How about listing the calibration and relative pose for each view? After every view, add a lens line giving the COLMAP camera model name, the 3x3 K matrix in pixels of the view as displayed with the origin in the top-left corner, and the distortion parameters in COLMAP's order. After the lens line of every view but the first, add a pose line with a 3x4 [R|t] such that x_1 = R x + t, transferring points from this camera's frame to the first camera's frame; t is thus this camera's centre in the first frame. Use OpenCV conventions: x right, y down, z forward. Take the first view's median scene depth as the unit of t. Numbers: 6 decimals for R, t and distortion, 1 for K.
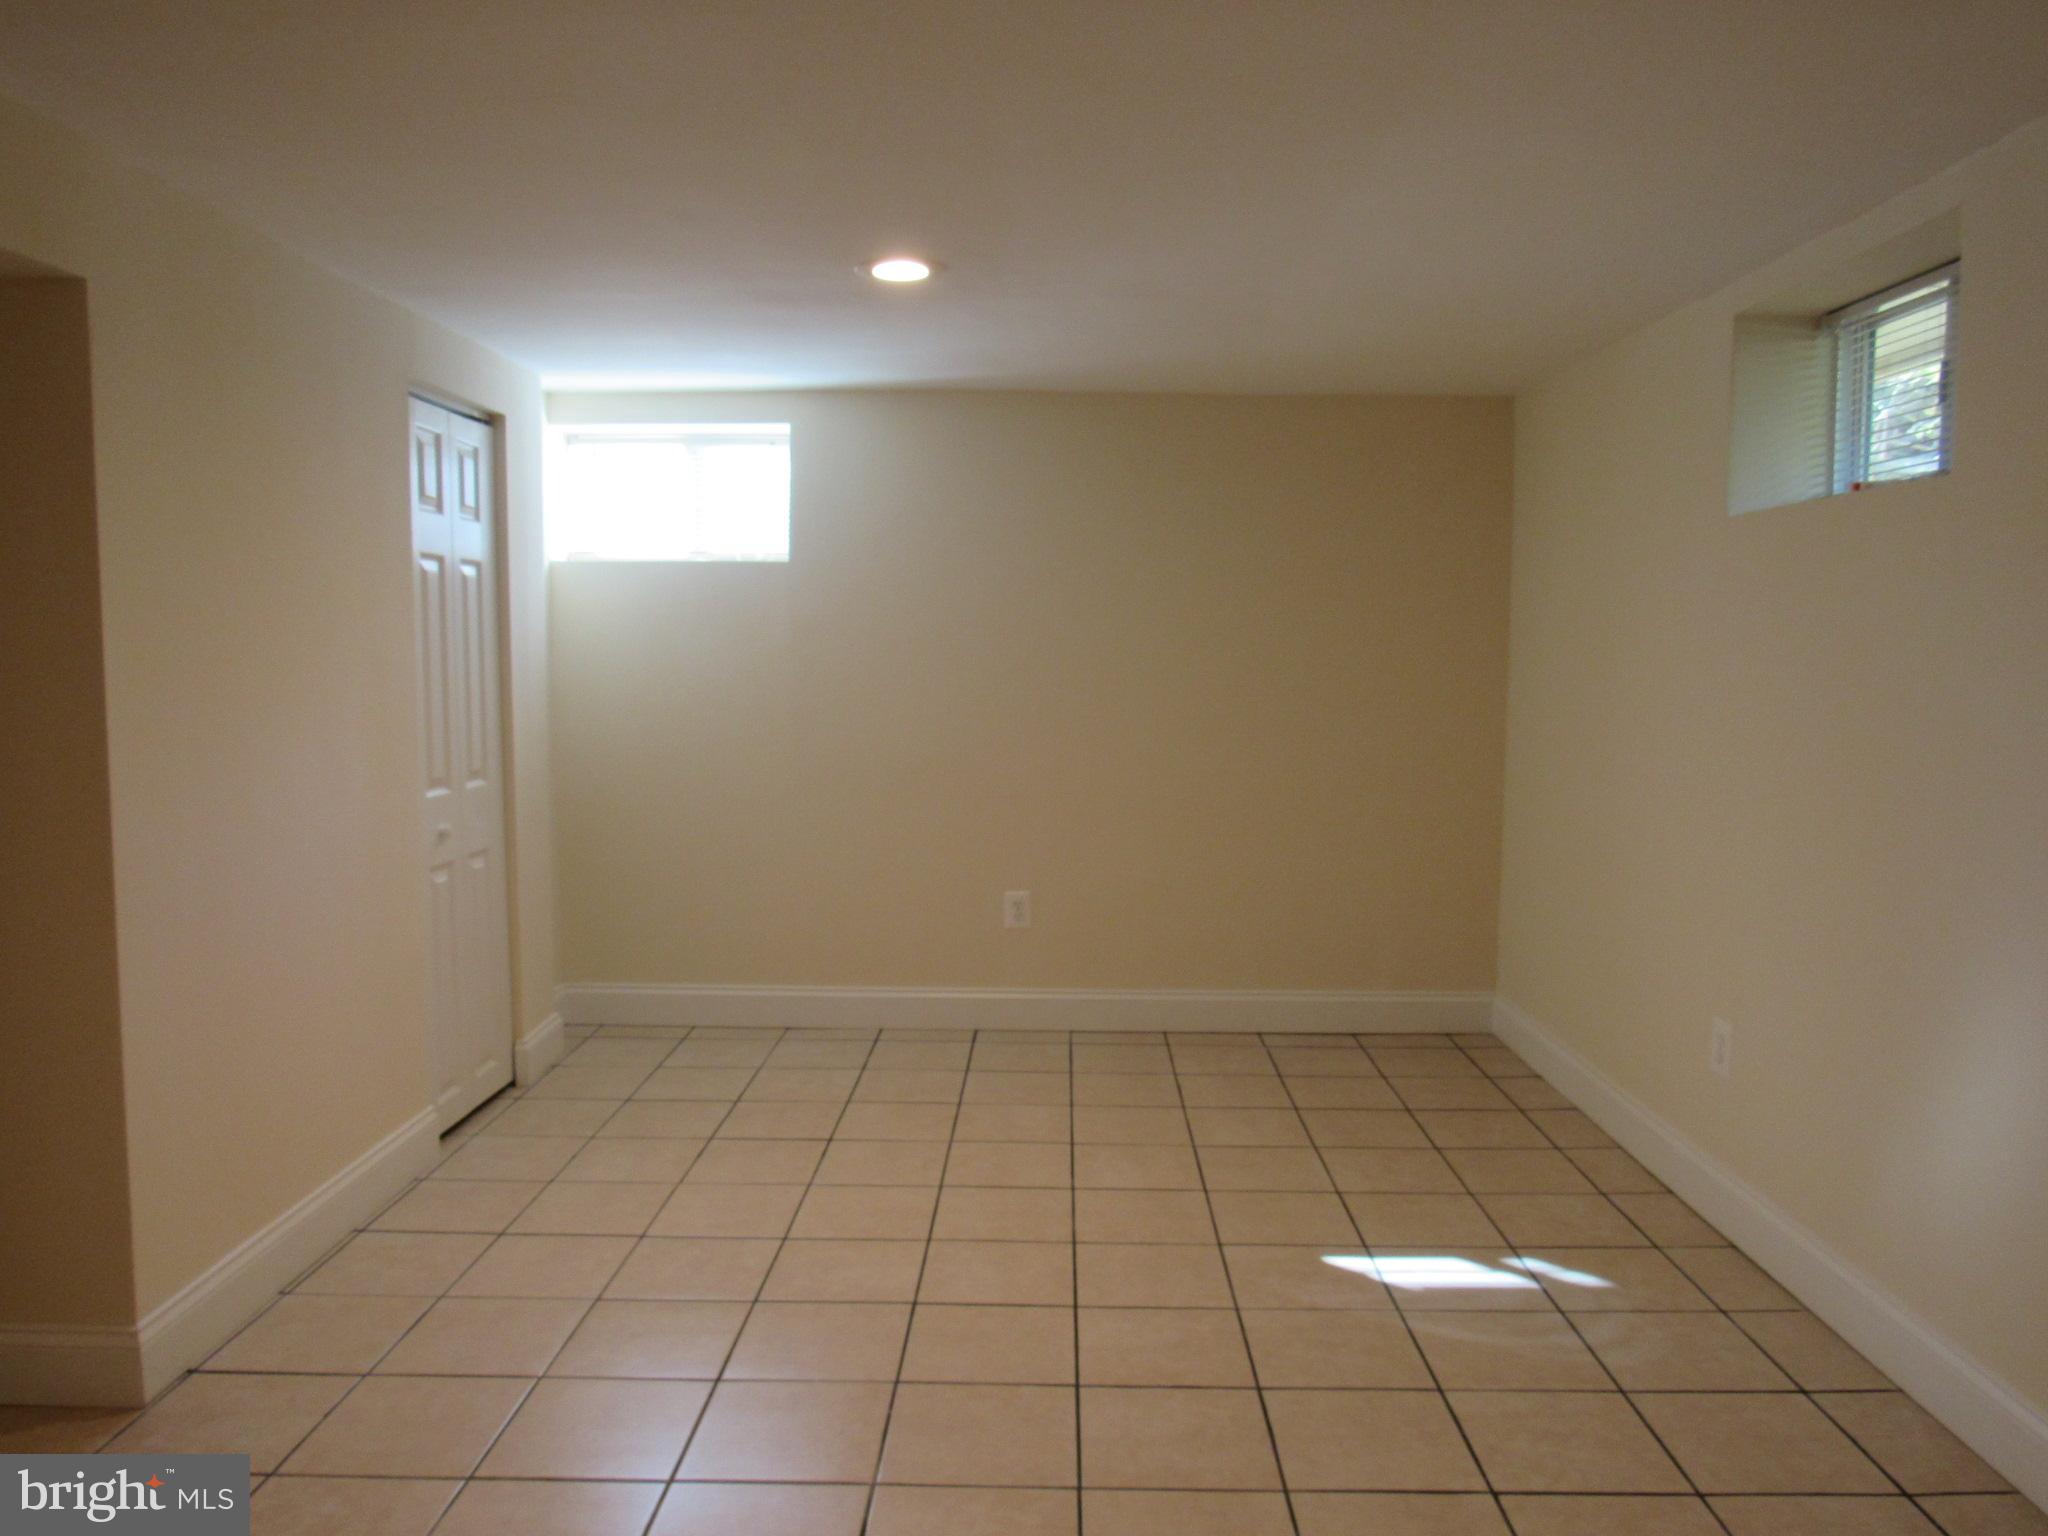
lens RADIAL K [[1468.0, 0, 1024.0], [0, 1468.0, 768.0], [0, 0, 1]] dist [-0.004997, -0.006252]
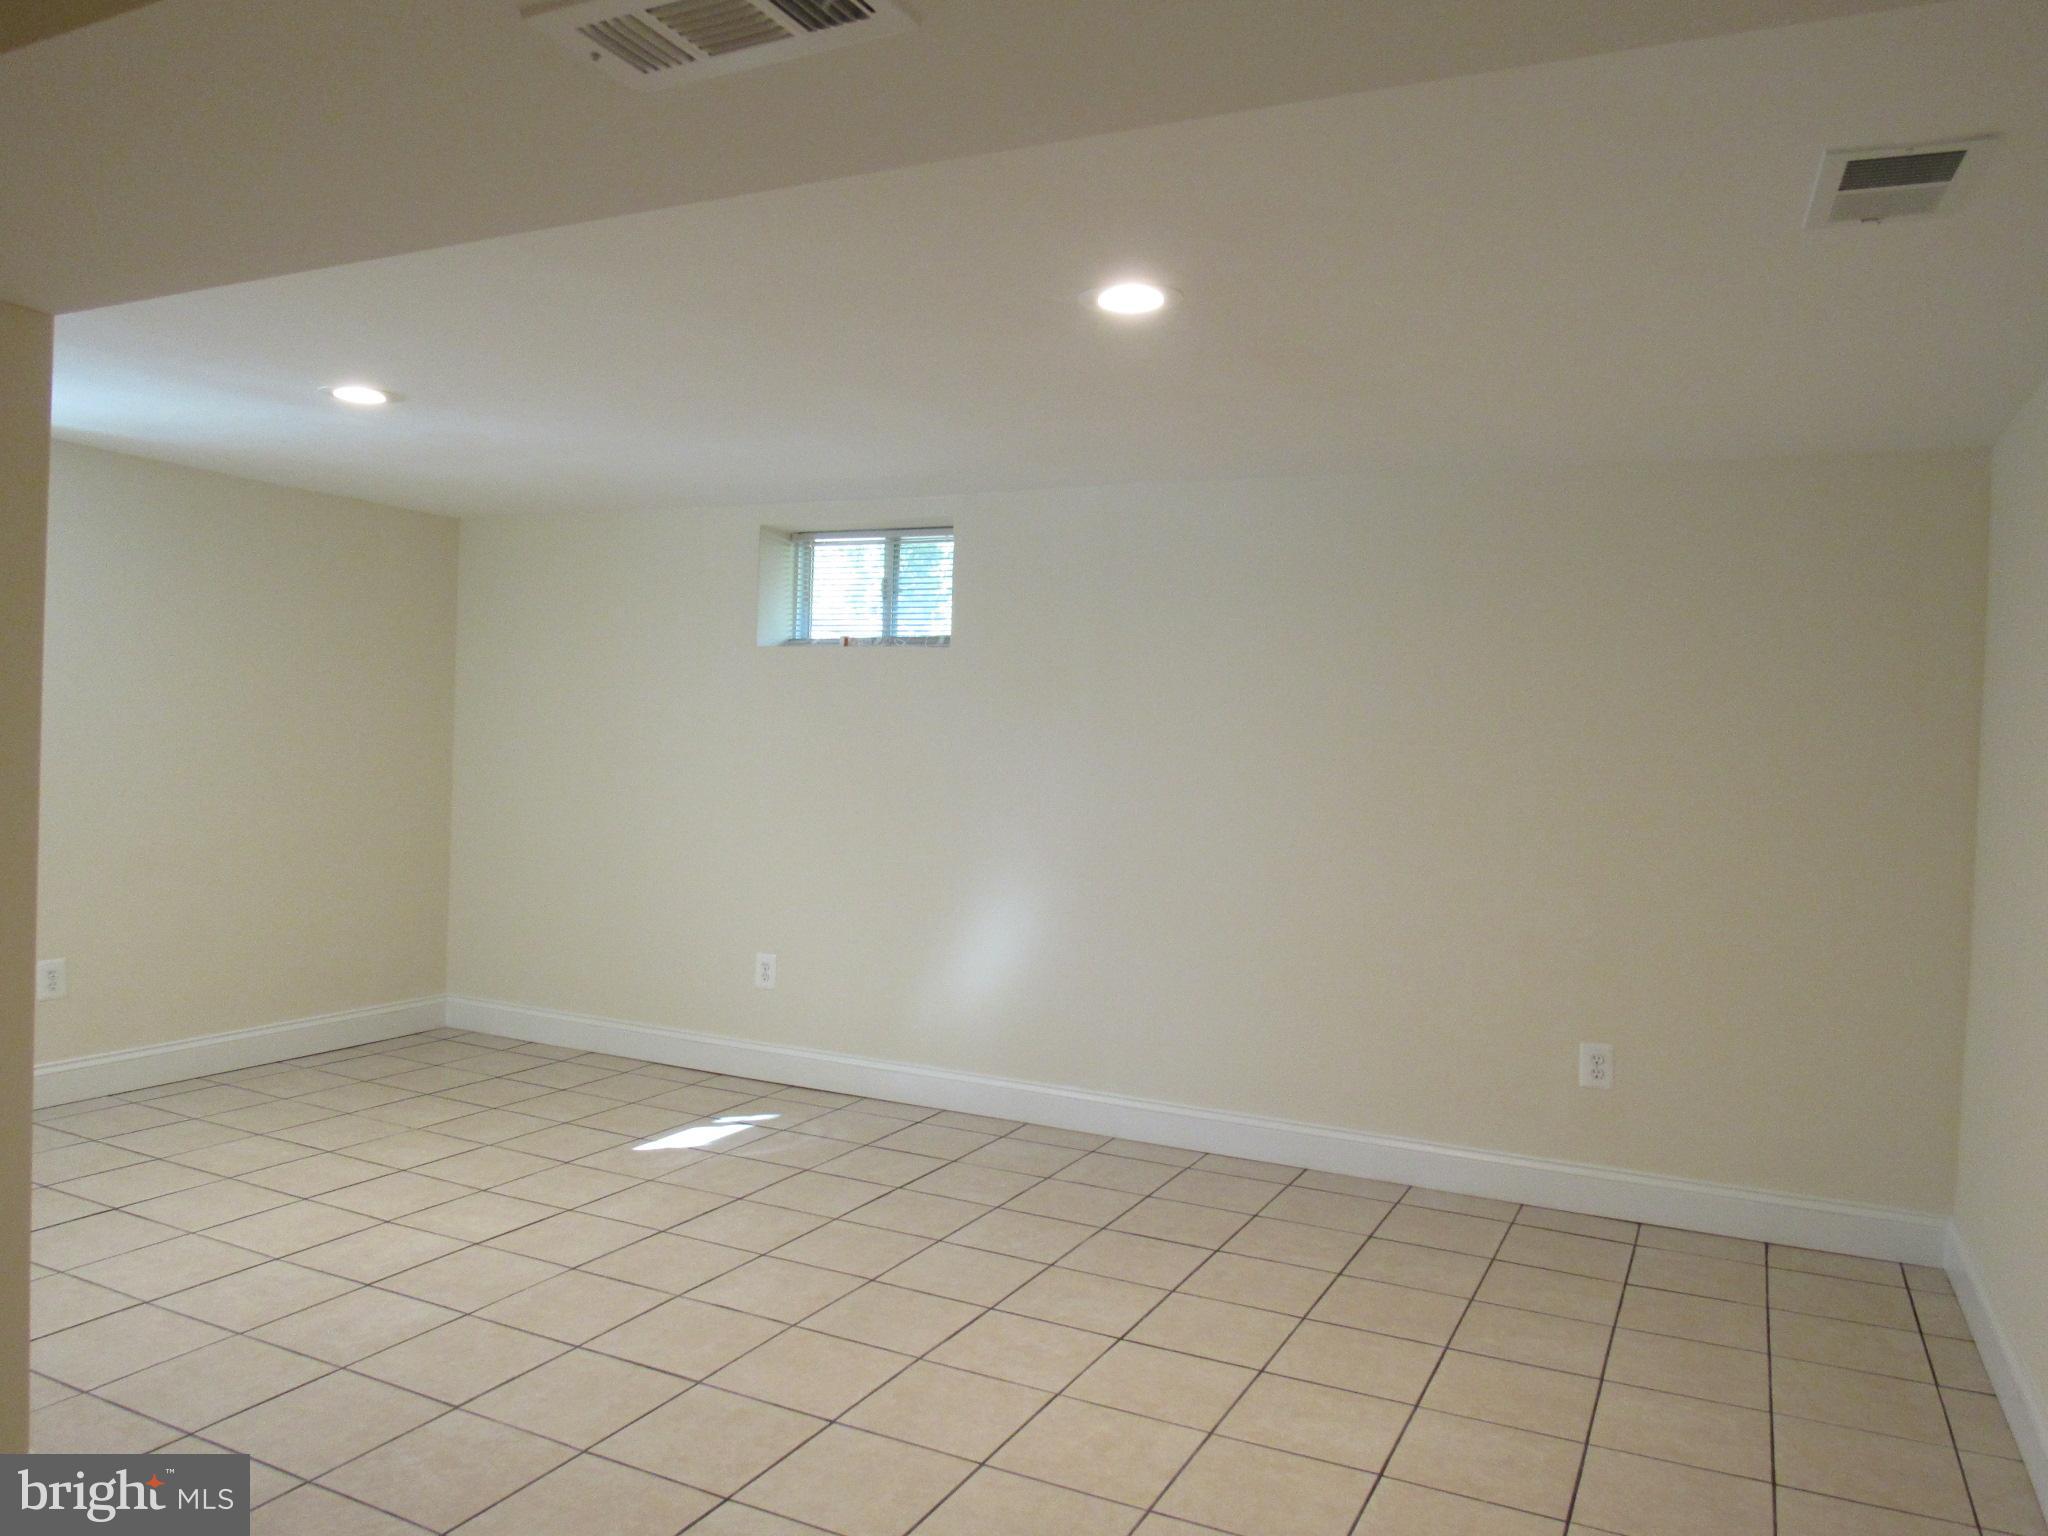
lens RADIAL K [[1468.0, 0, 1024.0], [0, 1468.0, 768.0], [0, 0, 1]] dist [-0.004997, -0.006252]
pose [[0.427489, -0.005433, 0.904004, -0.890804], [0.043641, 0.998940, -0.014634, 0.002171], [-0.902967, 0.045707, 0.427273, 0.032895]]
